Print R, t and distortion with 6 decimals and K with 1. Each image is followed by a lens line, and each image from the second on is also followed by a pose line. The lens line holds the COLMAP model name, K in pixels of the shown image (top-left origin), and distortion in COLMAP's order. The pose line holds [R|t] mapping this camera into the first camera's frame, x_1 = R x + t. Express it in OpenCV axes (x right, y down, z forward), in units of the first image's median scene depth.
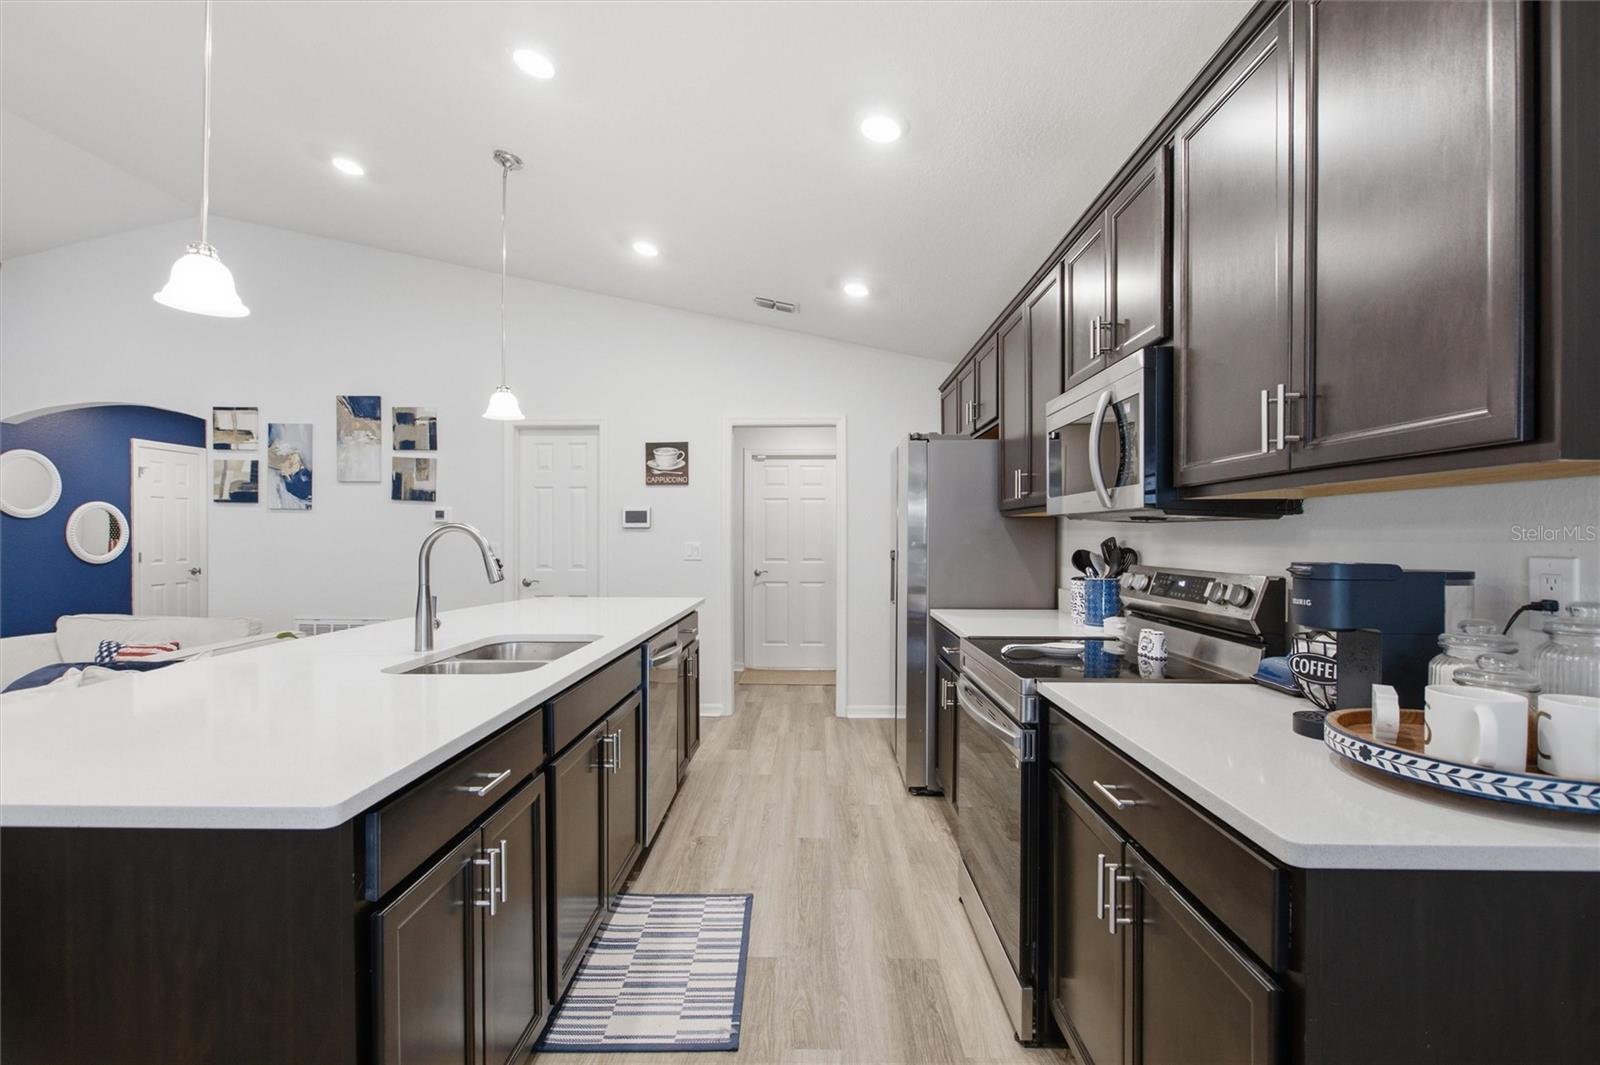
lens RADIAL K [[723.3, 0, 806.4], [0, 723.3, 535.5], [0, 0, 1]] dist [0.010255, -0.002016]
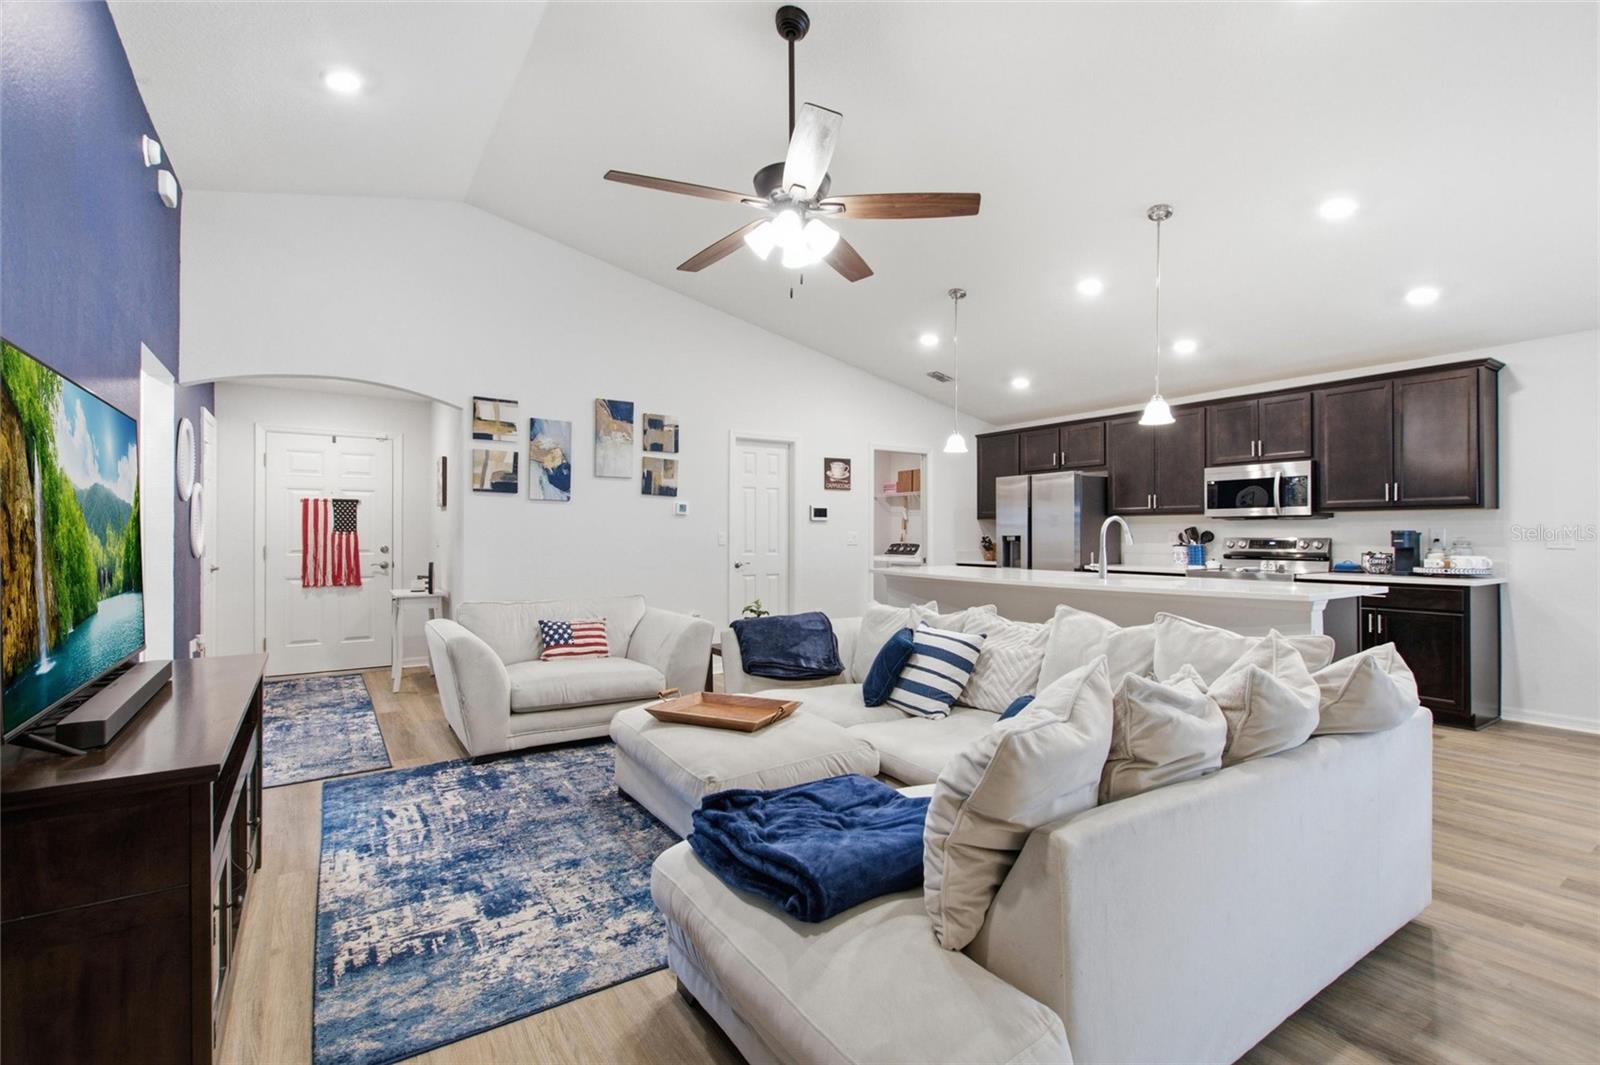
lens RADIAL K [[723.3, 0, 805.8], [0, 723.3, 526.3], [0, 0, 1]] dist [0.010255, -0.002016]
pose [[0.816266, 0.005205, 0.577653, -1.021857], [0.000837, 0.999948, -0.010193, 0.012851], [-0.577676, 0.008804, 0.816219, -0.076737]]
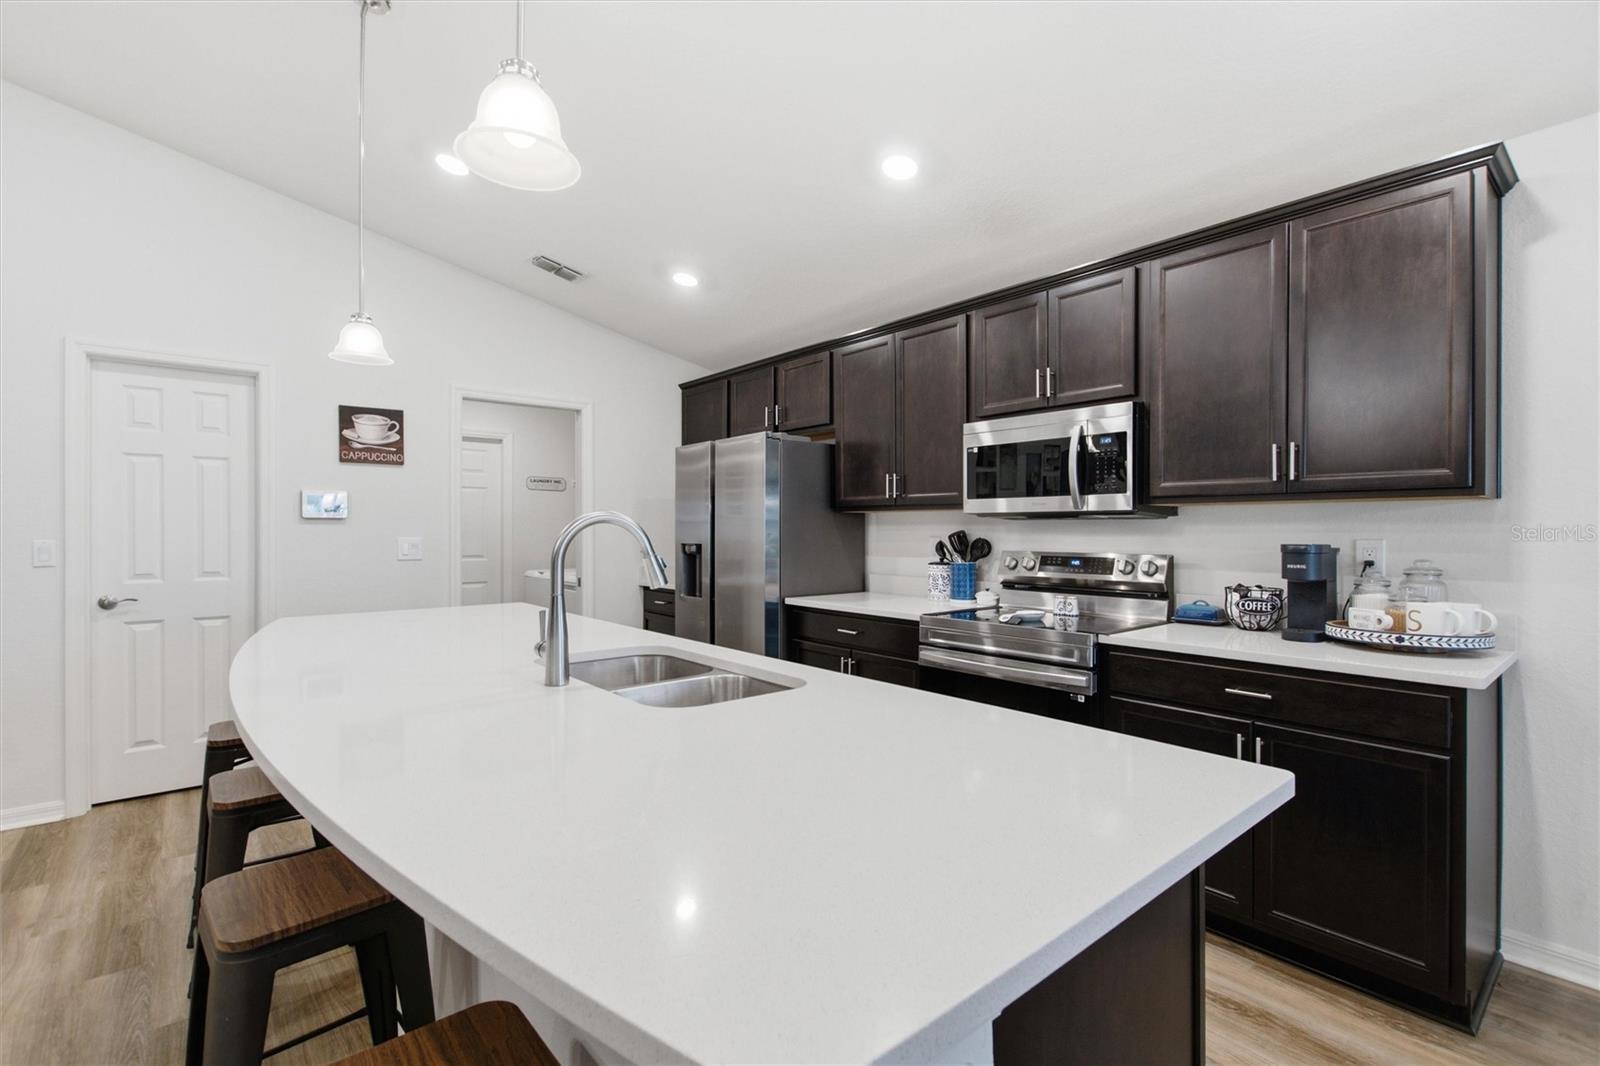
lens RADIAL K [[723.3, 0, 802.7], [0, 723.3, 528.0], [0, 0, 1]] dist [0.010255, -0.002016]
pose [[0.752245, 0.001171, 0.658883, -0.353883], [0.000030, 0.999998, -0.001812, 0.000163], [-0.658884, 0.001383, 0.752243, 0.118356]]
